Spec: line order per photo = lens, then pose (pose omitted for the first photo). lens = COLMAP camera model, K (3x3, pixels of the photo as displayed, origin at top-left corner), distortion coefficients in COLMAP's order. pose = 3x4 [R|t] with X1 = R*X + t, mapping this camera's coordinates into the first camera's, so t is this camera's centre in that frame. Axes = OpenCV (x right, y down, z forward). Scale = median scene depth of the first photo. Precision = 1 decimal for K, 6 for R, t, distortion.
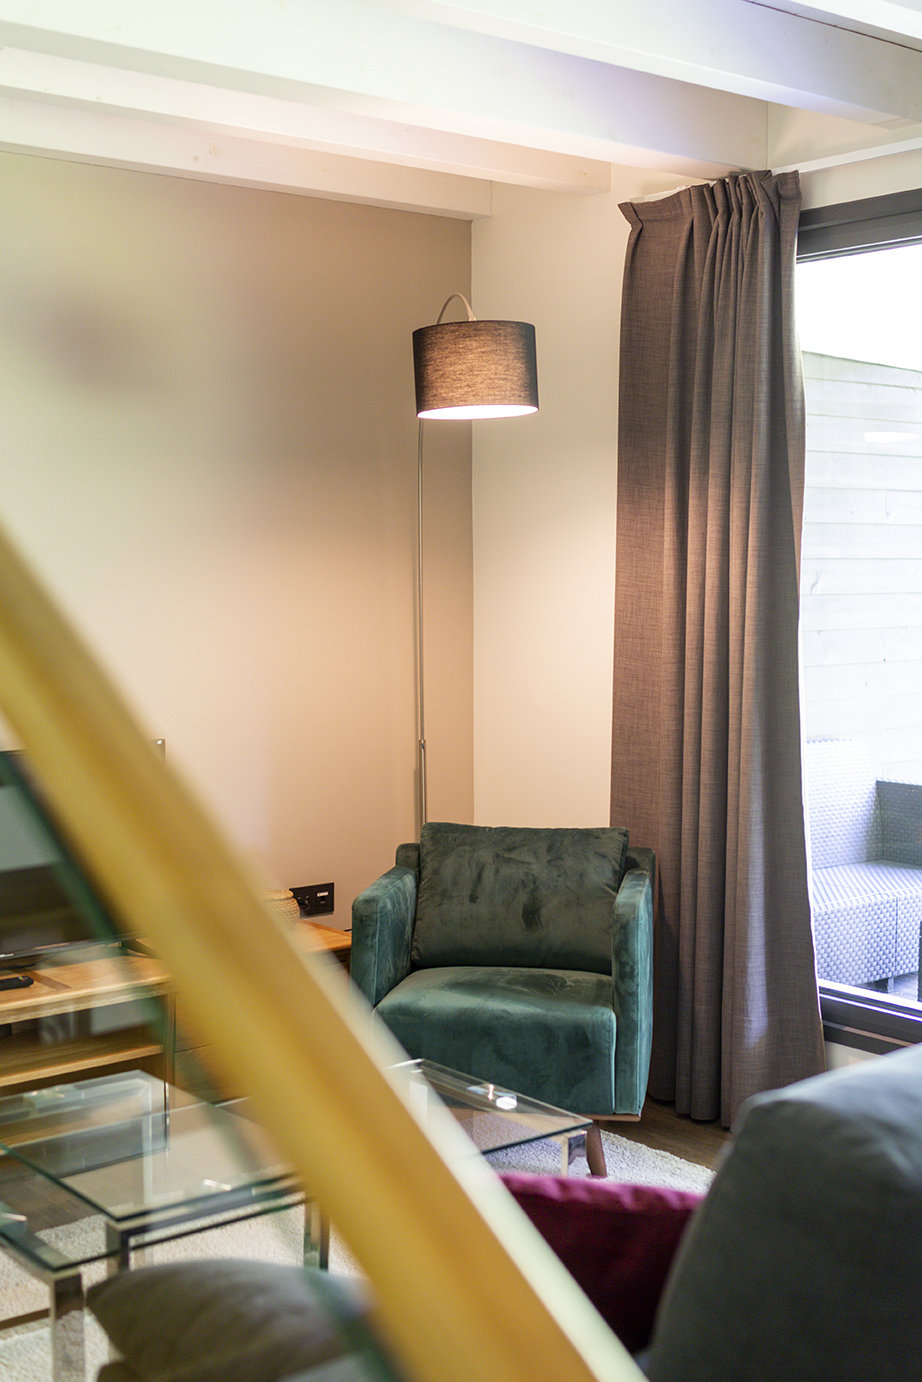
lens RADIAL K [[1778.5, 0, 469.7], [0, 1778.5, 686.0], [0, 0, 1]] dist [0.012680, 0.000000]
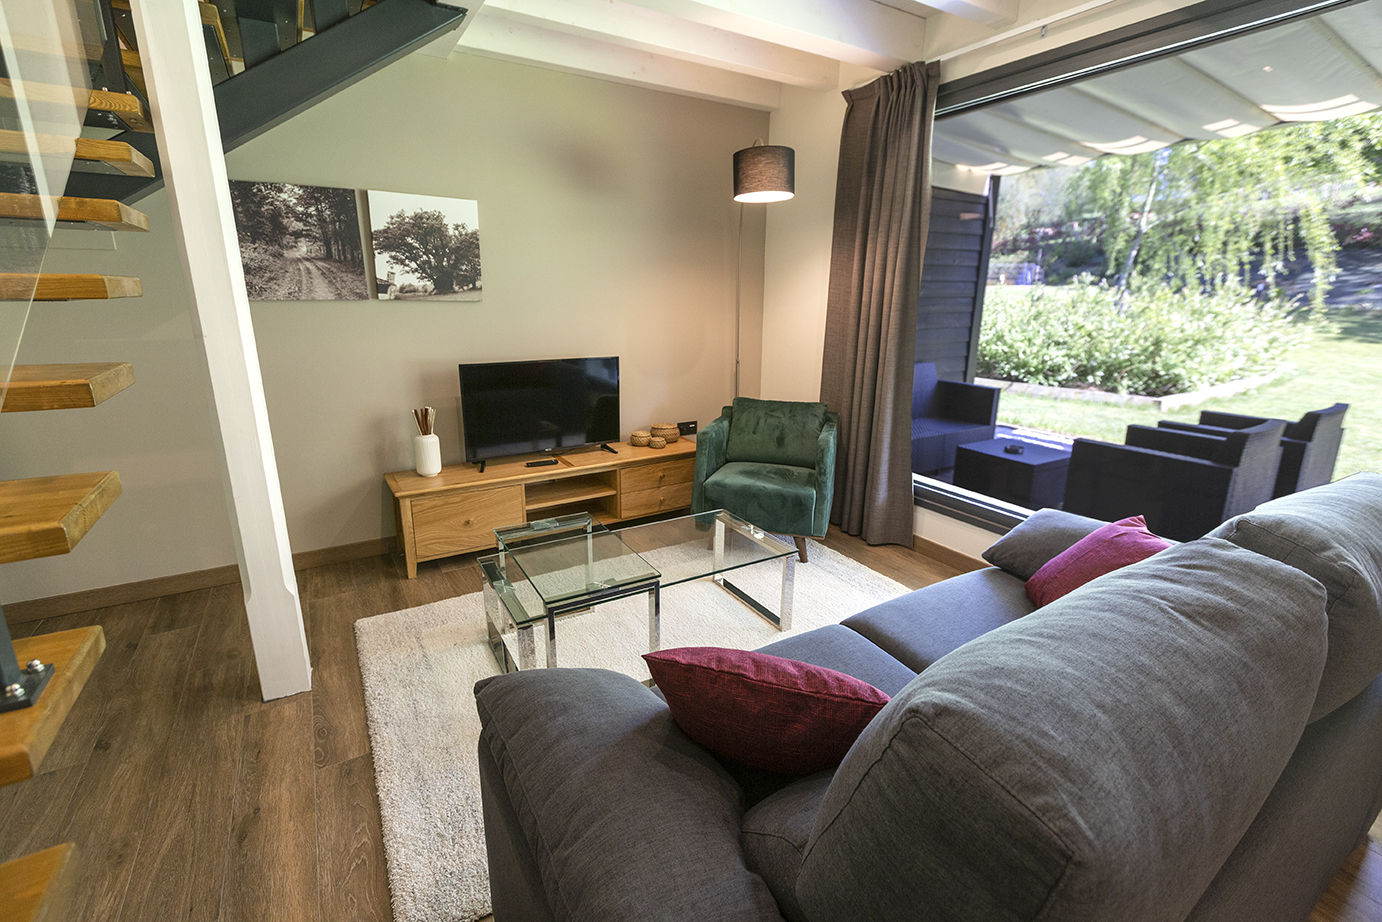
lens RADIAL K [[617.0, 0, 690.7], [0, 617.0, 450.9], [0, 0, 1]] dist [0.003737, -0.001299]
pose [[0.990333, 0.045008, -0.131205, 0.025916], [-0.021270, 0.983983, 0.176989, 0.007845], [0.137070, -0.172487, 0.975428, 0.241682]]
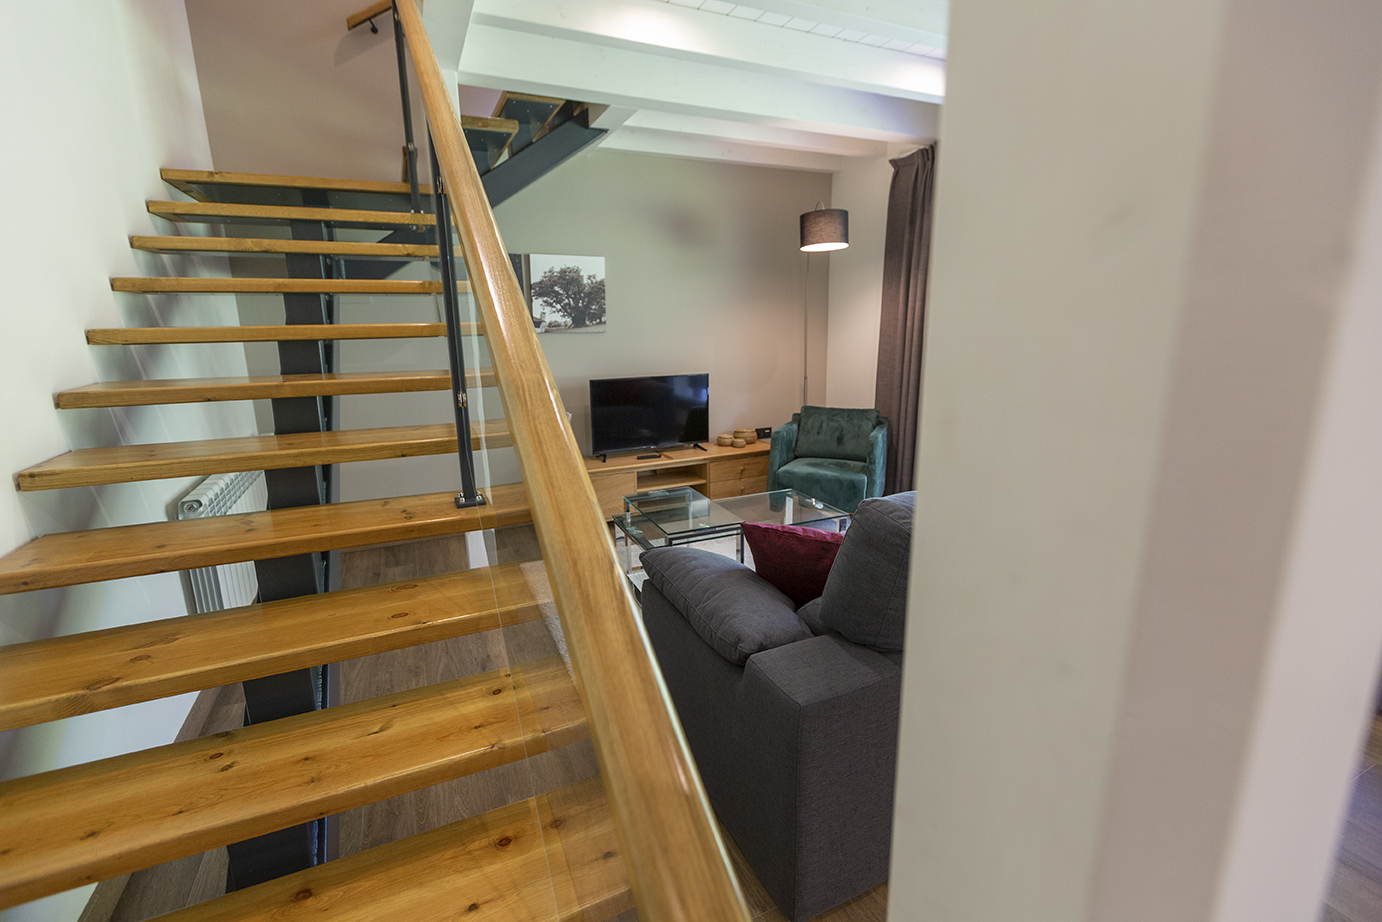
lens RADIAL K [[617.0, 0, 689.9], [0, 617.0, 451.9], [0, 0, 1]] dist [0.003737, -0.001299]
pose [[0.966698, 0.042137, -0.252426, 0.052430], [-0.006931, 0.990301, 0.138767, 0.018132], [0.255825, -0.132396, 0.957614, 0.044037]]
